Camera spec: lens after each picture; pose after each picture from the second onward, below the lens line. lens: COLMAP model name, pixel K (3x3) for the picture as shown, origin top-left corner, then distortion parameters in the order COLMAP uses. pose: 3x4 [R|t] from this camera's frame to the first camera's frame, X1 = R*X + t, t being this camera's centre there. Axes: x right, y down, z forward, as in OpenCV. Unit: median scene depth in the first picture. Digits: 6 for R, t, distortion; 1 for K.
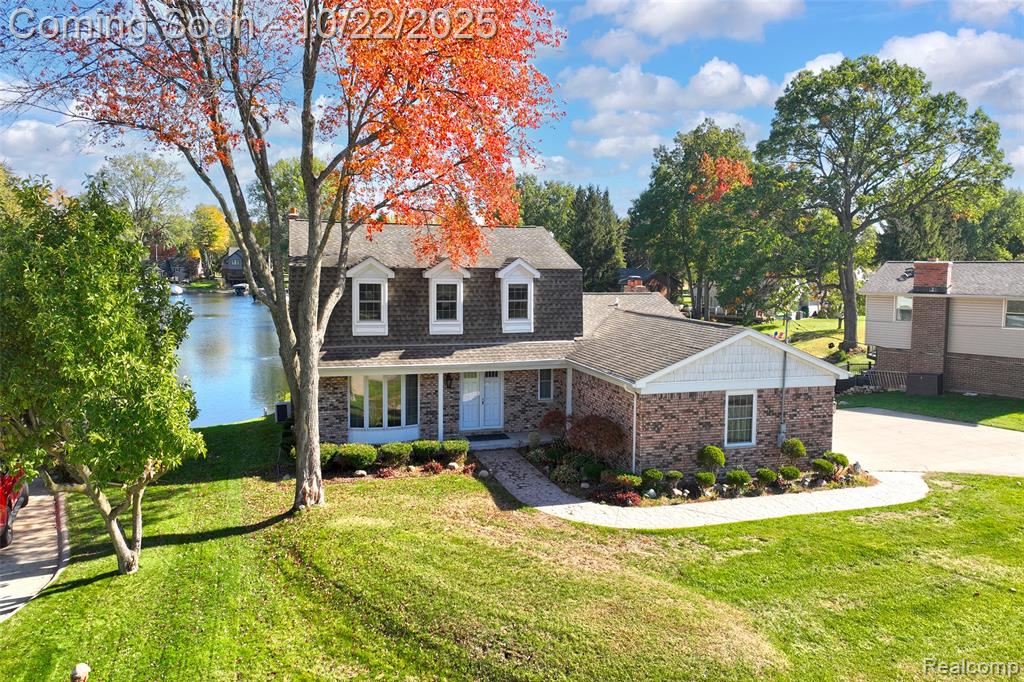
lens RADIAL K [[717.8, 0, 516.1], [0, 717.8, 329.7], [0, 0, 1]] dist [0.008021, 0.002806]
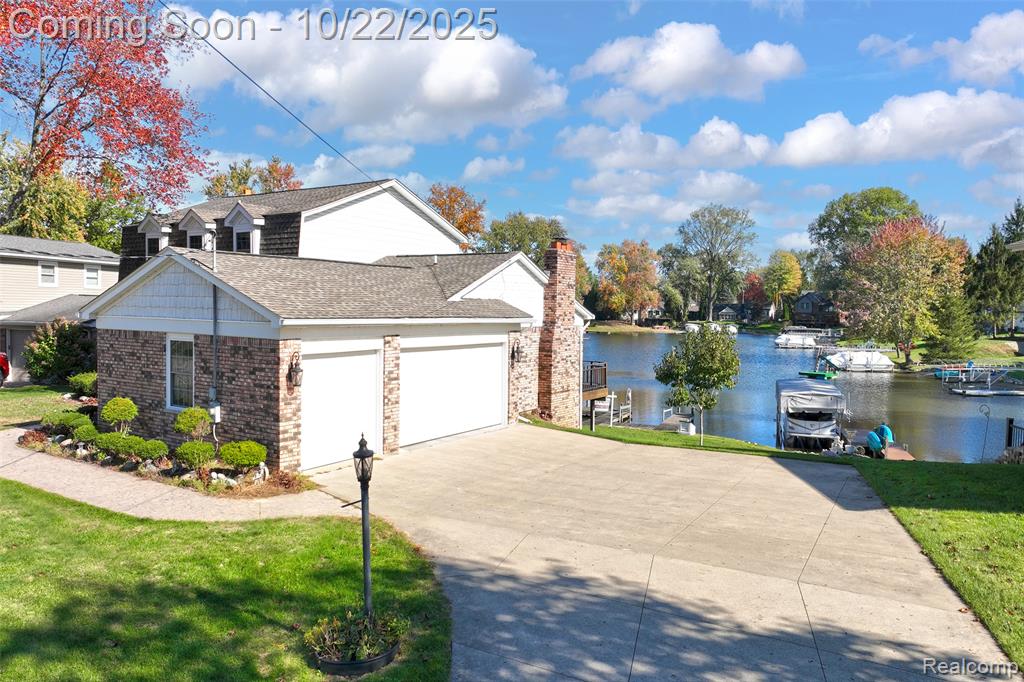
lens RADIAL K [[717.8, 0, 516.1], [0, 717.8, 329.7], [0, 0, 1]] dist [0.008021, 0.002806]
pose [[0.645908, 0.022552, -0.763082, 1.075584], [-0.079151, 0.996155, -0.037558, 0.078393], [0.759301, 0.084658, 0.645210, 0.768163]]
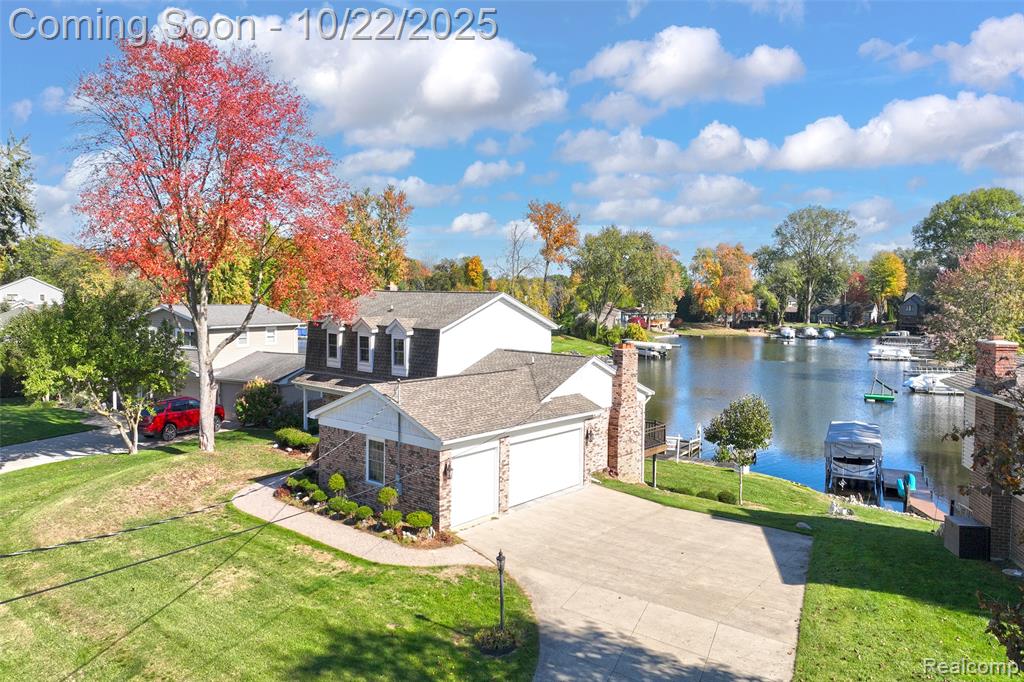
lens RADIAL K [[717.8, 0, 516.1], [0, 717.8, 329.7], [0, 0, 1]] dist [0.008021, 0.002806]
pose [[0.537523, 0.039201, -0.842337, 1.401511], [-0.088186, 0.996055, -0.009920, -0.098695], [0.838625, 0.079615, 0.538860, 0.529247]]
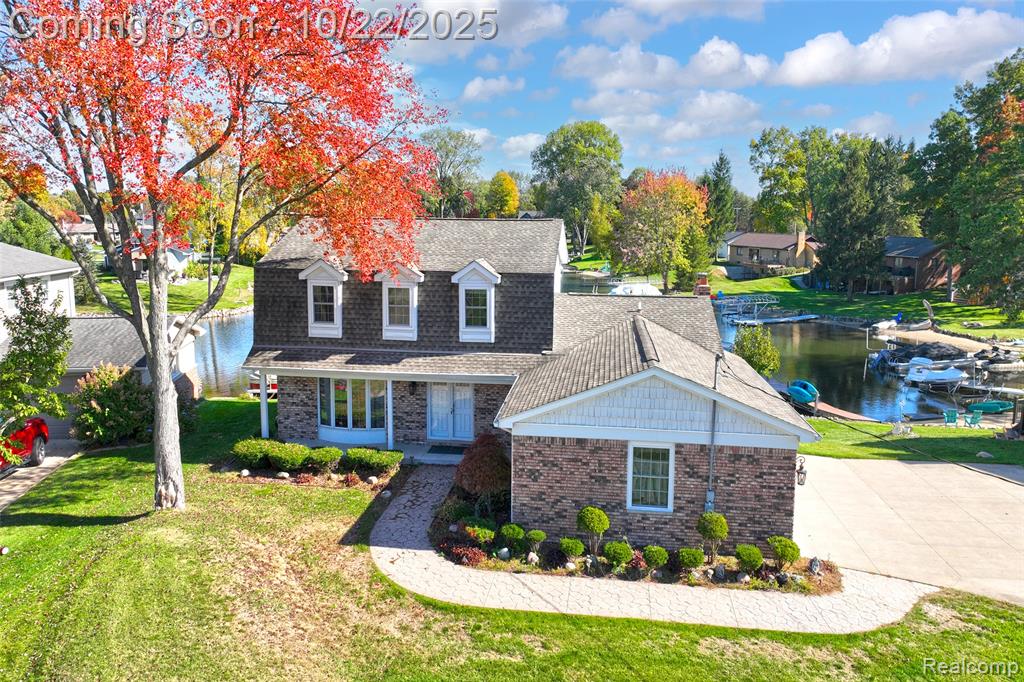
lens RADIAL K [[719.2, 0, 516.6], [0, 719.2, 316.6], [0, 0, 1]] dist [0.004875, 0.000237]
pose [[0.909989, 0.054156, -0.411080, 0.487183], [-0.038066, 0.998158, 0.047233, -0.084654], [0.412881, -0.027334, 0.910375, 0.212557]]
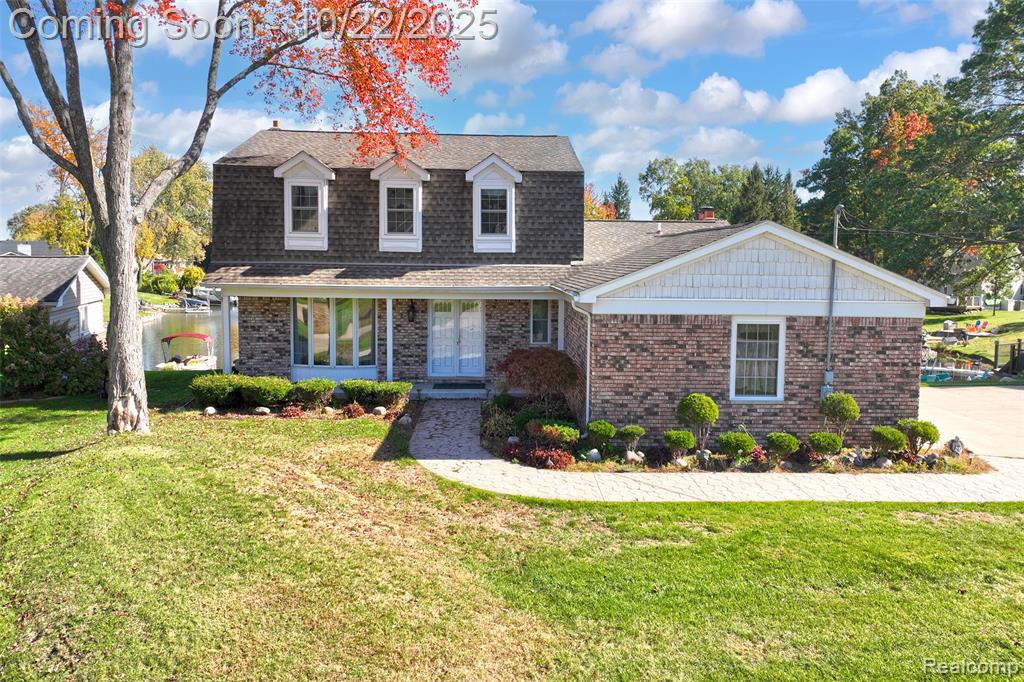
lens RADIAL K [[717.8, 0, 516.1], [0, 717.8, 329.7], [0, 0, 1]] dist [0.008021, 0.002806]
pose [[0.965528, 0.025358, -0.259061, 0.263432], [-0.026286, 0.999654, -0.000119, 0.100282], [0.258968, 0.006925, 0.965861, 0.290325]]
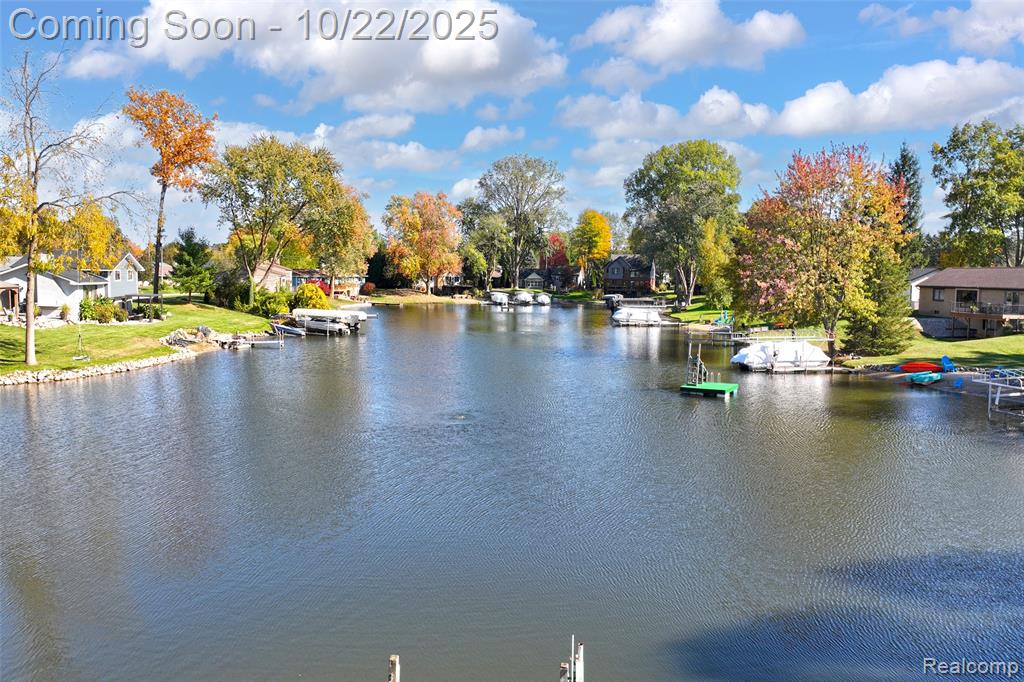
lens RADIAL K [[719.2, 0, 516.6], [0, 719.2, 316.6], [0, 0, 1]] dist [0.004875, 0.000237]
pose [[0.841573, 0.033553, -0.539100, -0.131346], [-0.056745, 0.998038, -0.026466, -0.068544], [0.537155, 0.052864, 0.841826, 1.982942]]
